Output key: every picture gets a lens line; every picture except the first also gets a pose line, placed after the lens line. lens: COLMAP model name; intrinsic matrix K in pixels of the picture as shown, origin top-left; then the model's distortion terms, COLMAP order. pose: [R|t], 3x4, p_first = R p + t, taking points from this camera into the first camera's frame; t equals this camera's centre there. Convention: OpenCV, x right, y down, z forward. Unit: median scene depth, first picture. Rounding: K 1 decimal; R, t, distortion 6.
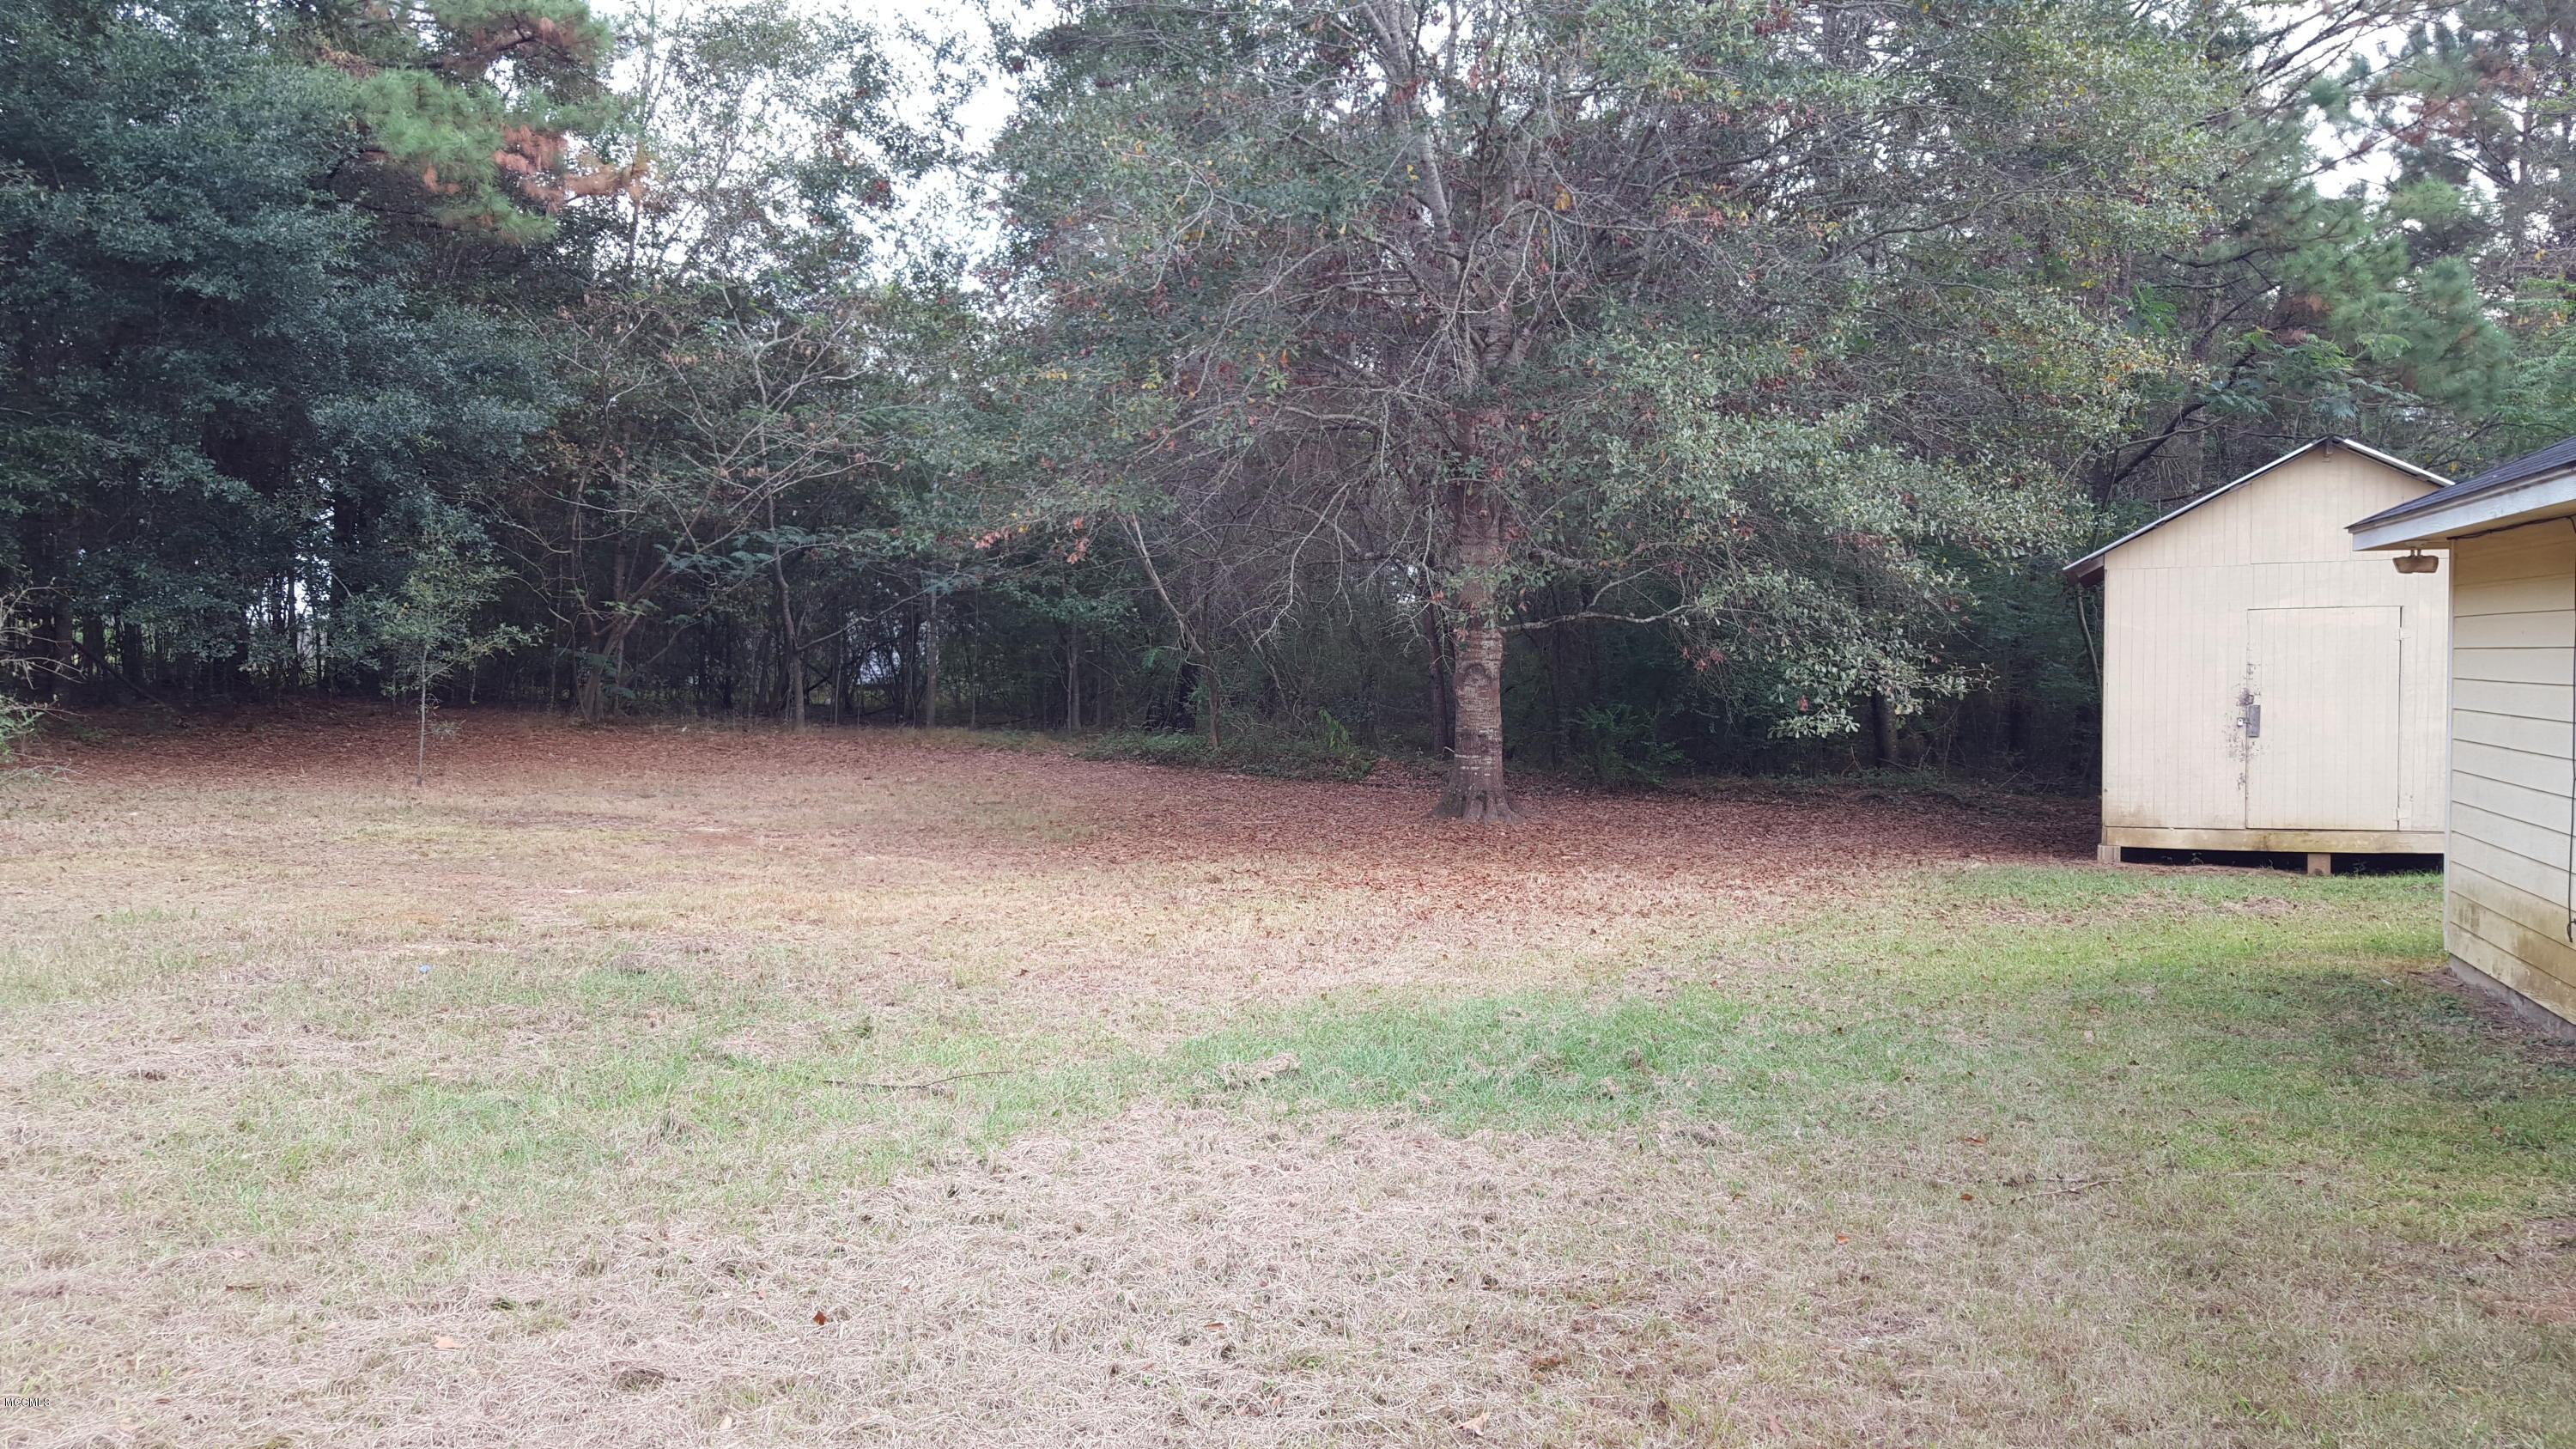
lens RADIAL K [[1953.3, 0, 1287.1], [0, 1953.3, 738.3], [0, 0, 1]] dist [0.003386, -0.002680]
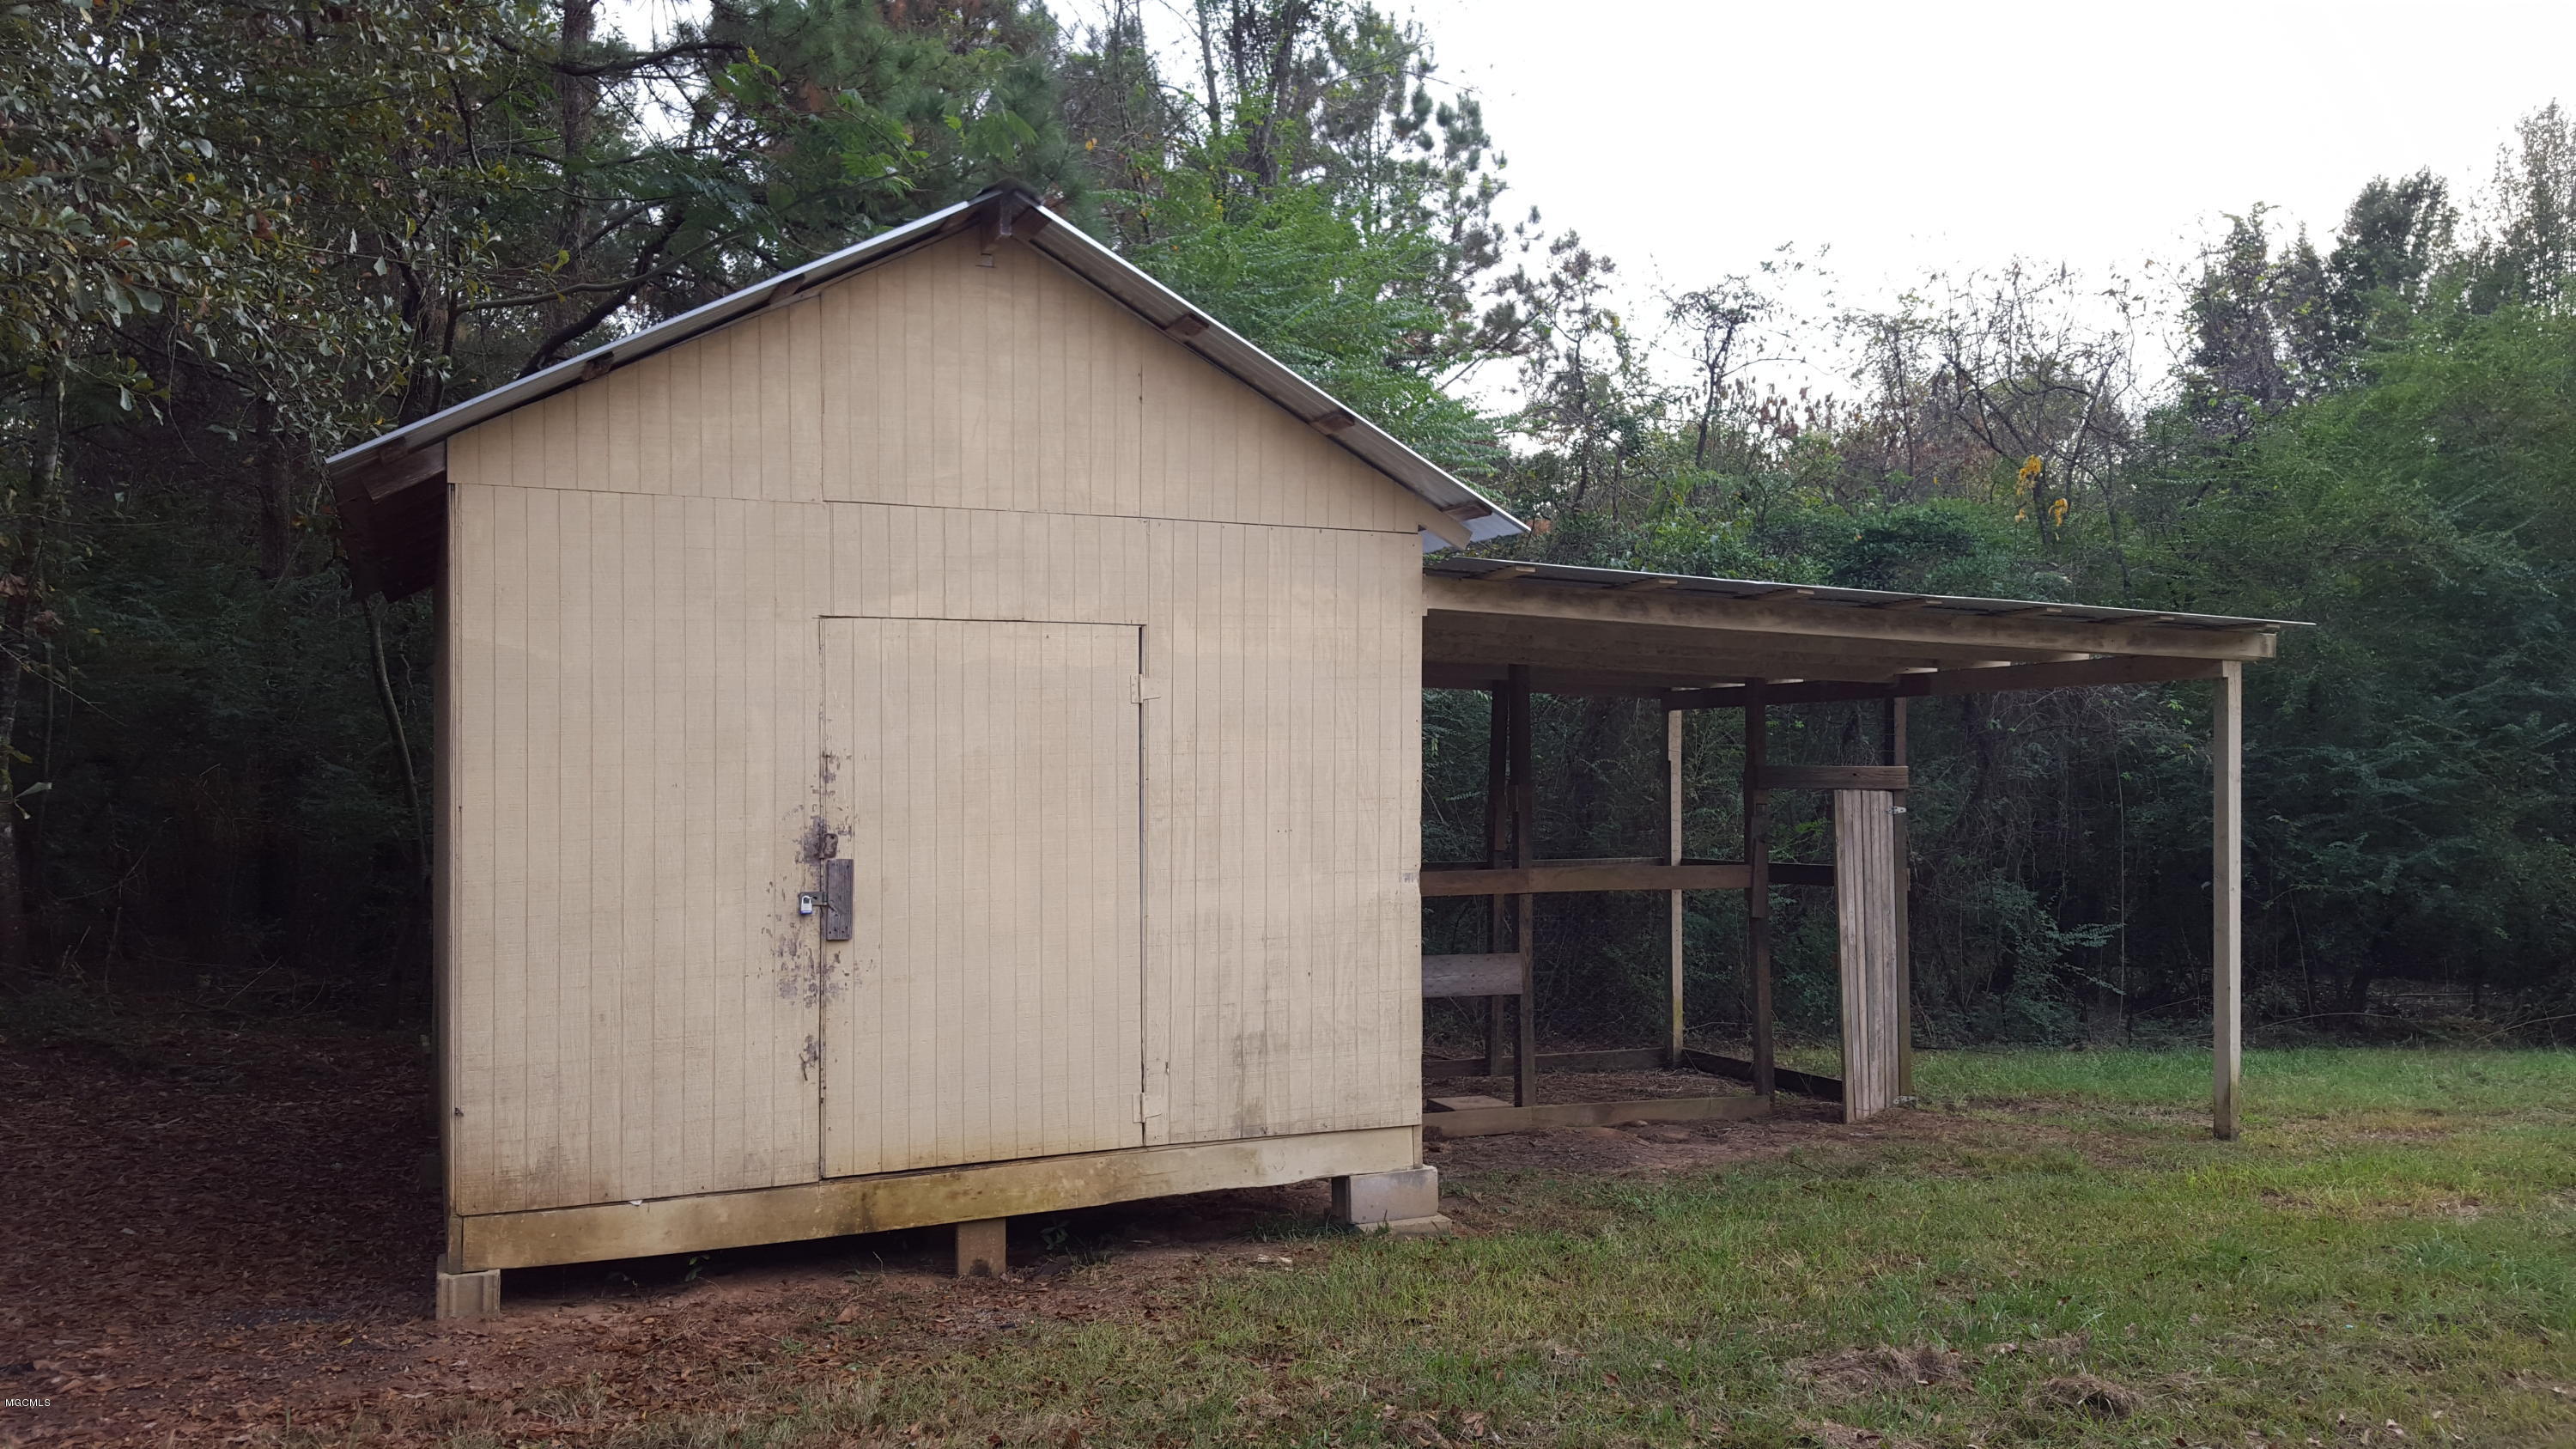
lens RADIAL K [[1953.3, 0, 1287.1], [0, 1953.3, 738.3], [0, 0, 1]] dist [0.003386, -0.002680]
pose [[0.686492, 0.016868, 0.726942, 0.271150], [0.025595, 0.998551, -0.047341, -0.020381], [-0.726687, 0.051105, 0.685065, 0.663518]]
